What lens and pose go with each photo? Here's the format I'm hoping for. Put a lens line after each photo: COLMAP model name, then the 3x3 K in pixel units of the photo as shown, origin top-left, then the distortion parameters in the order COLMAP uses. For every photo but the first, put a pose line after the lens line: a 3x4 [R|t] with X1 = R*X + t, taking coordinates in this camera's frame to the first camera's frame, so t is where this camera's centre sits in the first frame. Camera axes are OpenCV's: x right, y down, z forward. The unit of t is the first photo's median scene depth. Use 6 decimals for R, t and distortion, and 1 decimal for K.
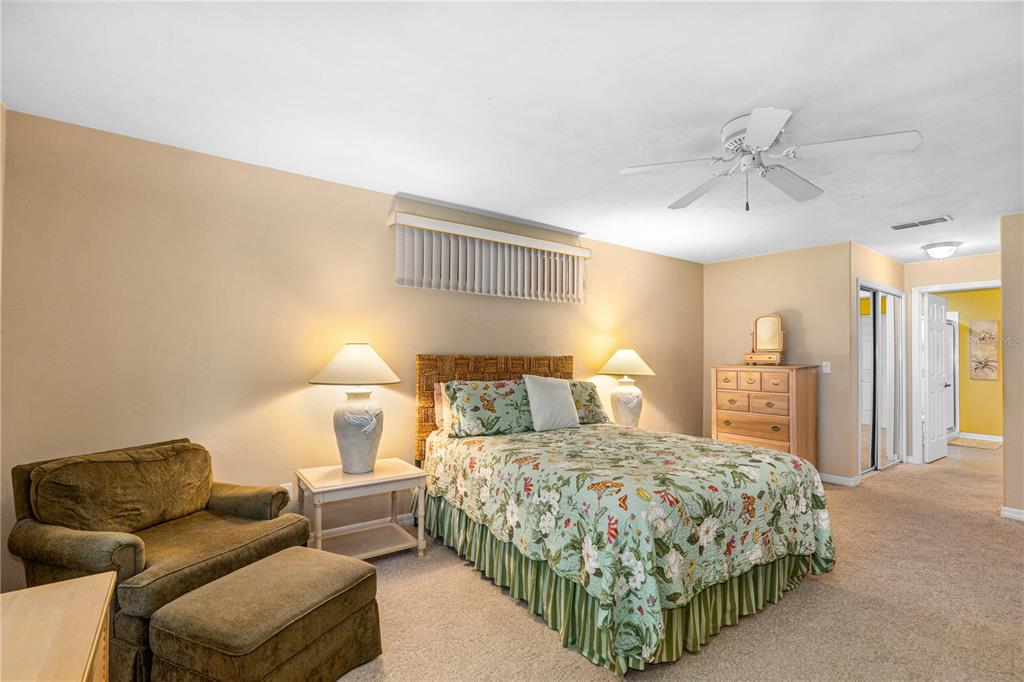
lens RADIAL K [[465.2, 0, 512.2], [0, 465.2, 345.2], [0, 0, 1]] dist [-0.006945, 0.001375]
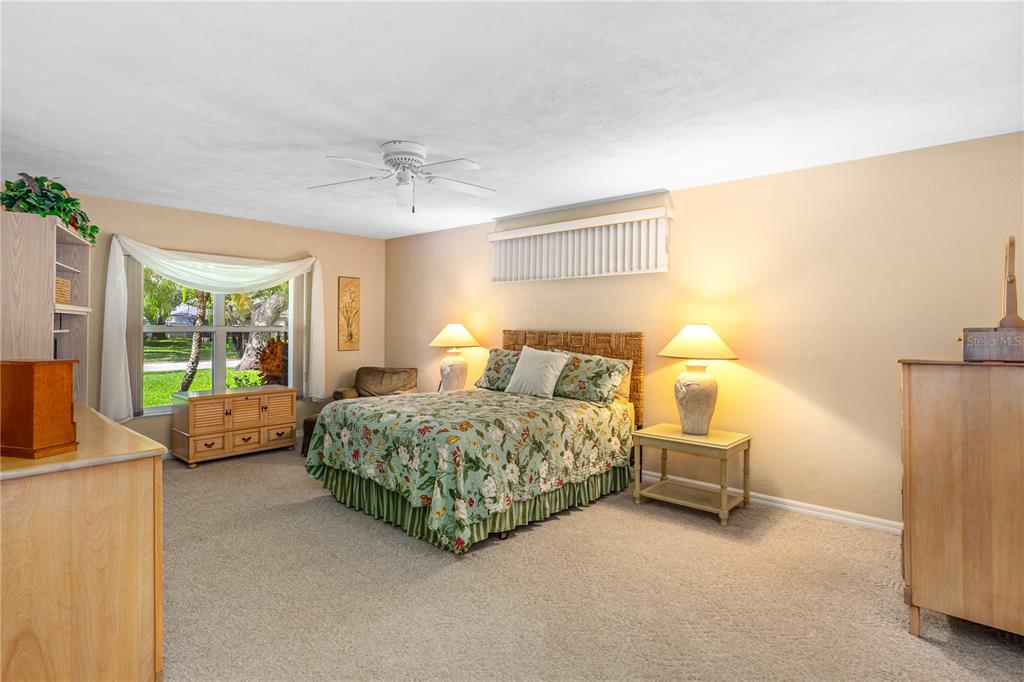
lens RADIAL K [[524.1, 0, 479.6], [0, 524.1, 323.3], [0, 0, 1]] dist [-0.000241, -0.000186]
pose [[0.186176, -0.003351, -0.982511, 1.425791], [0.012312, 0.999924, -0.001077, 0.001727], [0.982439, -0.011896, 0.186203, 0.679106]]
